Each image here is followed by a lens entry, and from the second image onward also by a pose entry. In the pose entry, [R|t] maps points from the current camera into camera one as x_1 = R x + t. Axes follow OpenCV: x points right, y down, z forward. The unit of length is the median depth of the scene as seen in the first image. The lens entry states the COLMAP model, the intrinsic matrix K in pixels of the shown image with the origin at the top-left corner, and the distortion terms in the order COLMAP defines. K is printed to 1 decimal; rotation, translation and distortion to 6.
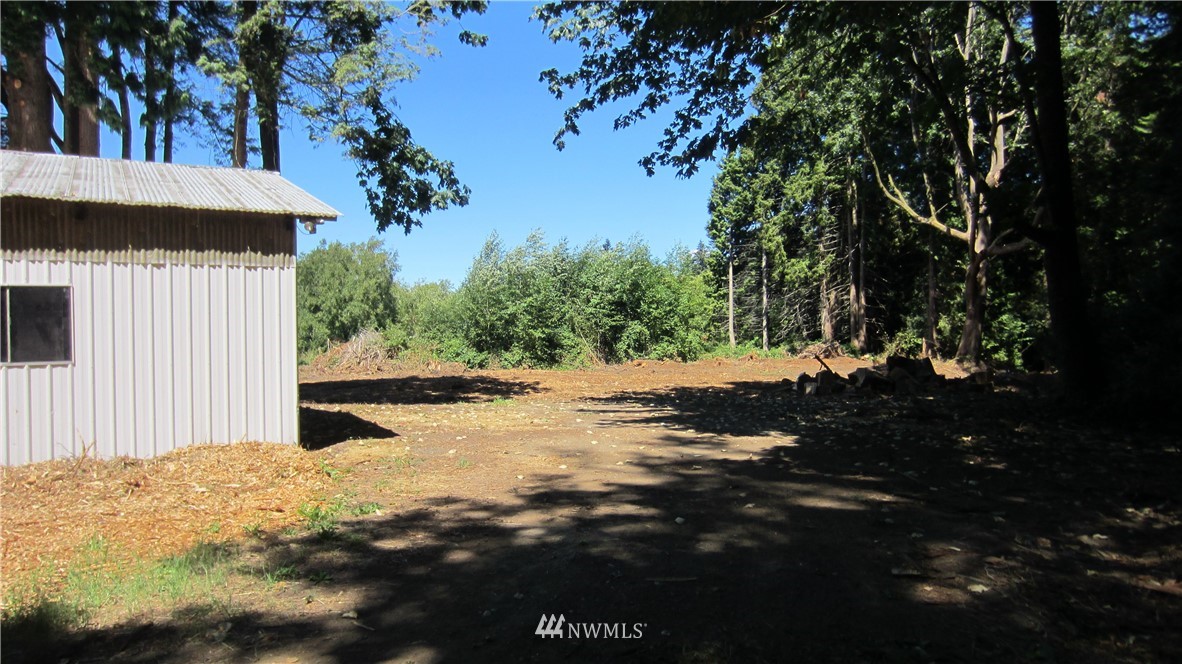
lens RADIAL K [[879.2, 0, 591.0], [0, 879.2, 332.0], [0, 0, 1]] dist [-0.005529, -0.000765]
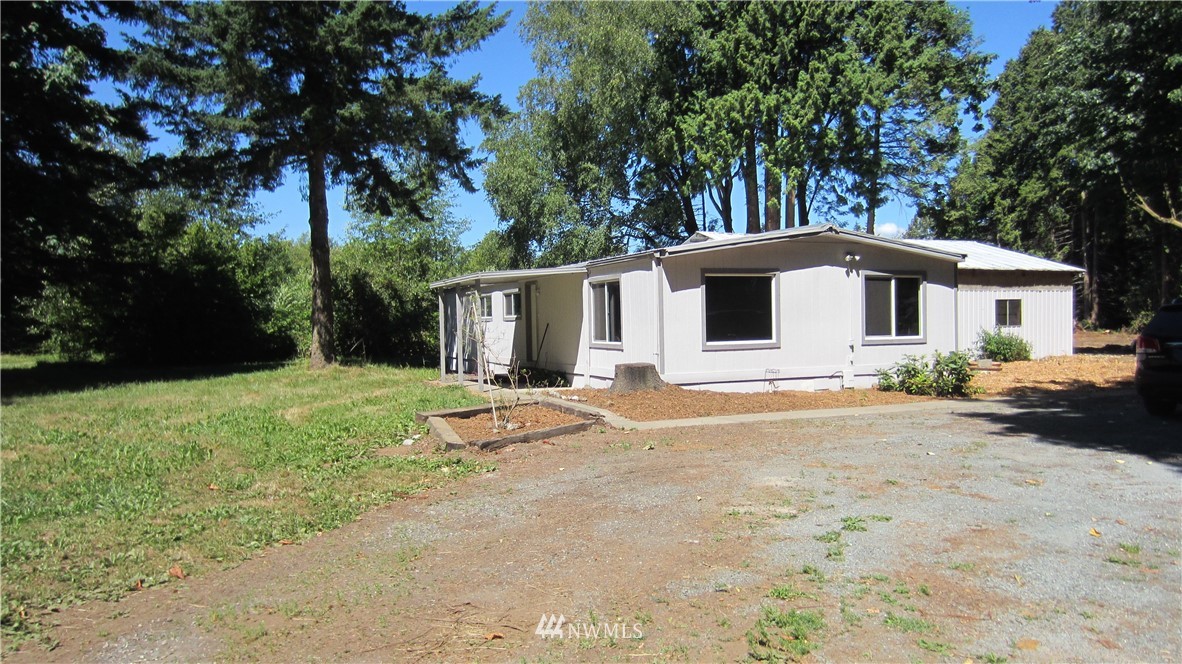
lens RADIAL K [[879.2, 0, 591.0], [0, 879.2, 332.0], [0, 0, 1]] dist [-0.005529, -0.000765]
pose [[0.992775, 0.008754, -0.119667, -0.220122], [-0.005238, 0.999546, 0.029667, -0.003051], [0.119872, -0.028826, 0.992371, -0.268829]]
